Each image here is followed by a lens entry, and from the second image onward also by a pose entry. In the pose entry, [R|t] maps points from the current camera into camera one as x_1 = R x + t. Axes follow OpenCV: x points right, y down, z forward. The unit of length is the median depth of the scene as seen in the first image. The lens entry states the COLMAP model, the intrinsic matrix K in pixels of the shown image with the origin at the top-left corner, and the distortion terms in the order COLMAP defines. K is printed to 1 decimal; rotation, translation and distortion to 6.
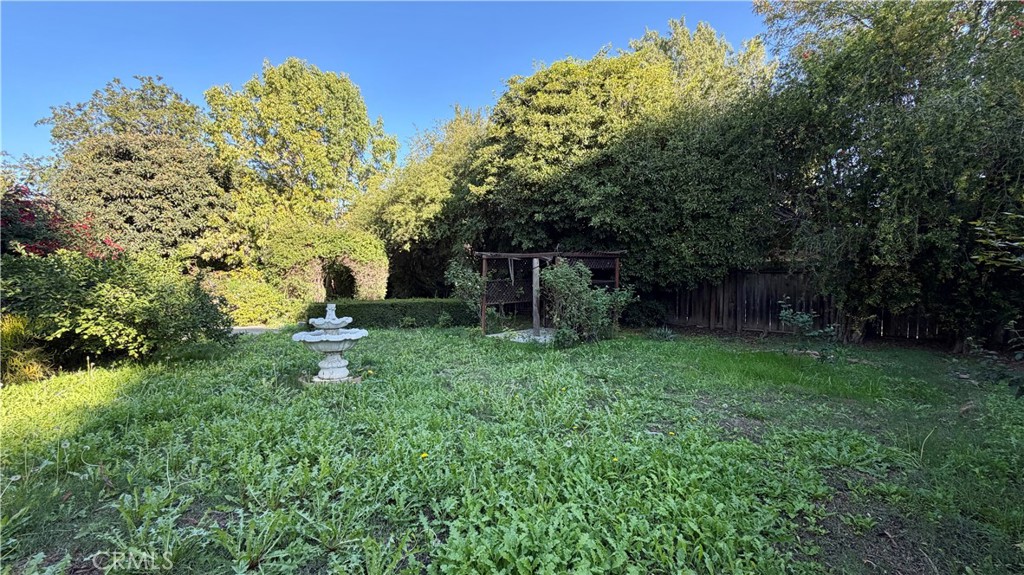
lens RADIAL K [[407.4, 0, 514.6], [0, 407.4, 287.7], [0, 0, 1]] dist [-0.000091, -0.000066]
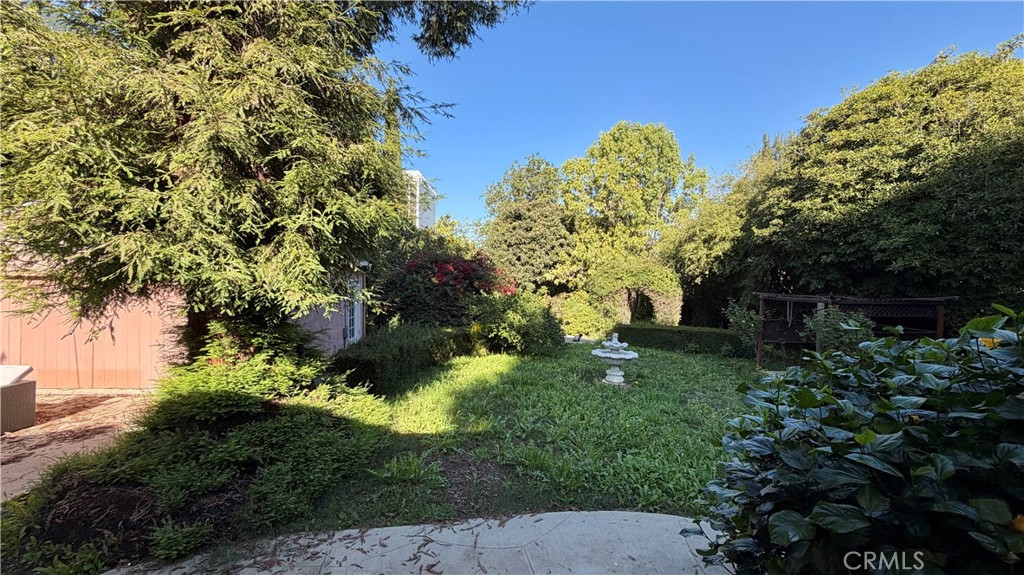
lens RADIAL K [[407.4, 0, 514.6], [0, 407.4, 287.7], [0, 0, 1]] dist [-0.000091, -0.000066]
pose [[0.726579, 0.028241, -0.686502, 0.153361], [-0.049676, 0.998699, -0.011491, -0.045290], [0.685284, 0.042452, 0.727037, -0.181581]]
